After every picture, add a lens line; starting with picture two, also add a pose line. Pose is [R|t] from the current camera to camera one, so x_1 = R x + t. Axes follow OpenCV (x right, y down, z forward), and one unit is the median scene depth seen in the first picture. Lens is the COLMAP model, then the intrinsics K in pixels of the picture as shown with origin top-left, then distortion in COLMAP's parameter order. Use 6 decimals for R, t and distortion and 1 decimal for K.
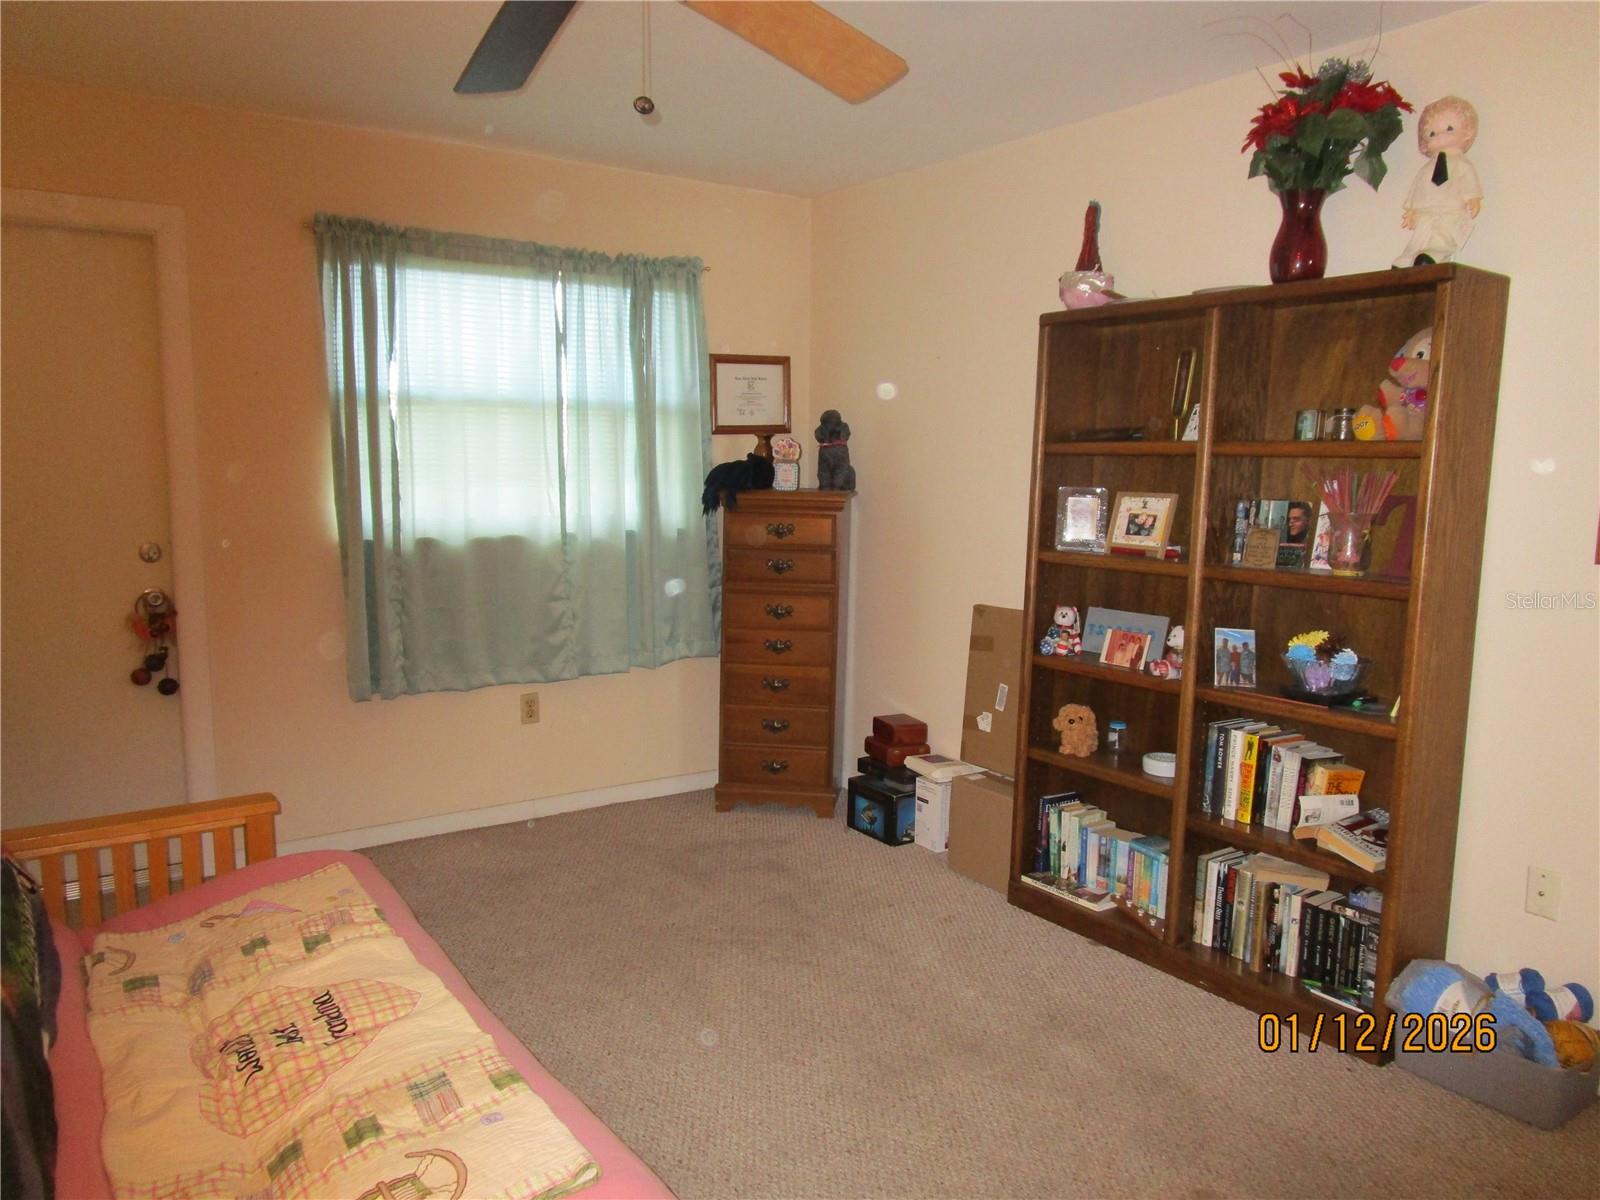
lens RADIAL K [[1145.7, 0, 798.6], [0, 1145.7, 606.5], [0, 0, 1]] dist [-0.015783, -0.002583]
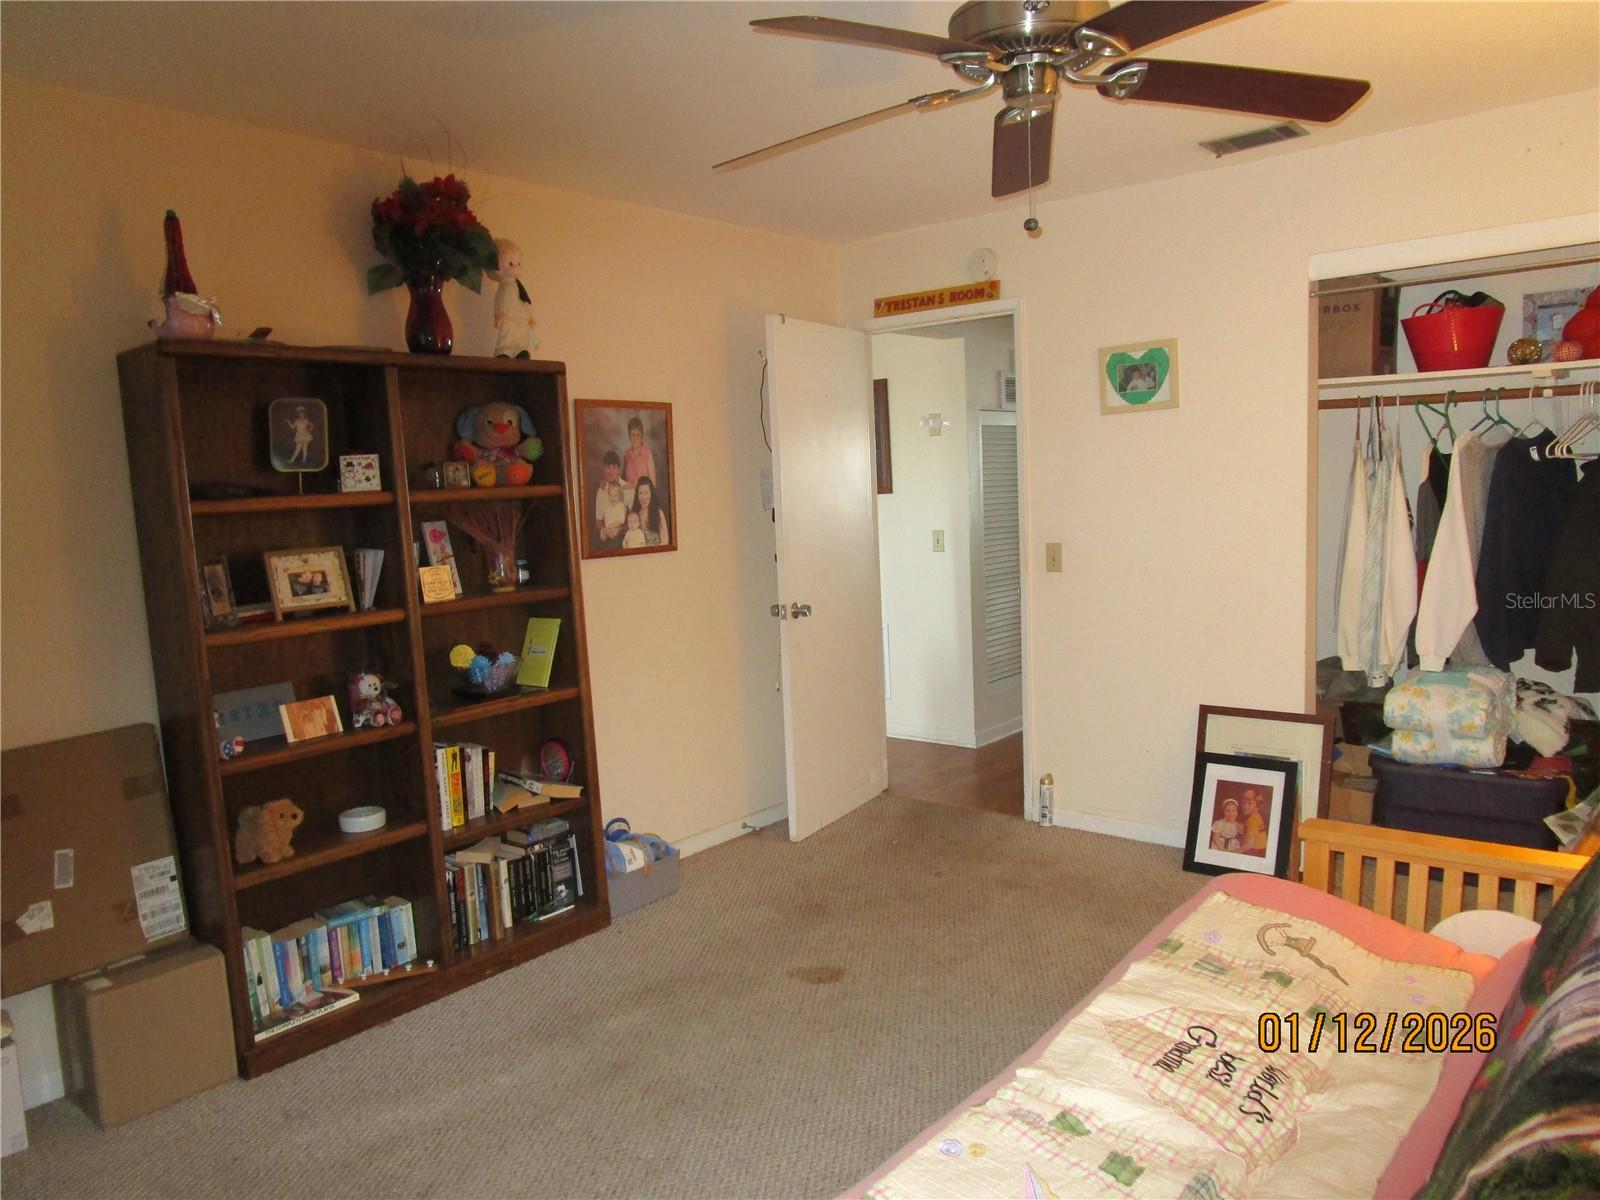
lens RADIAL K [[1145.7, 0, 798.6], [0, 1145.7, 606.5], [0, 0, 1]] dist [-0.015783, -0.002583]
pose [[-0.266725, -0.104020, 0.958143, -0.708470], [0.169705, 0.973556, 0.152935, -0.128031], [-0.948714, 0.203393, -0.242019, 0.850942]]
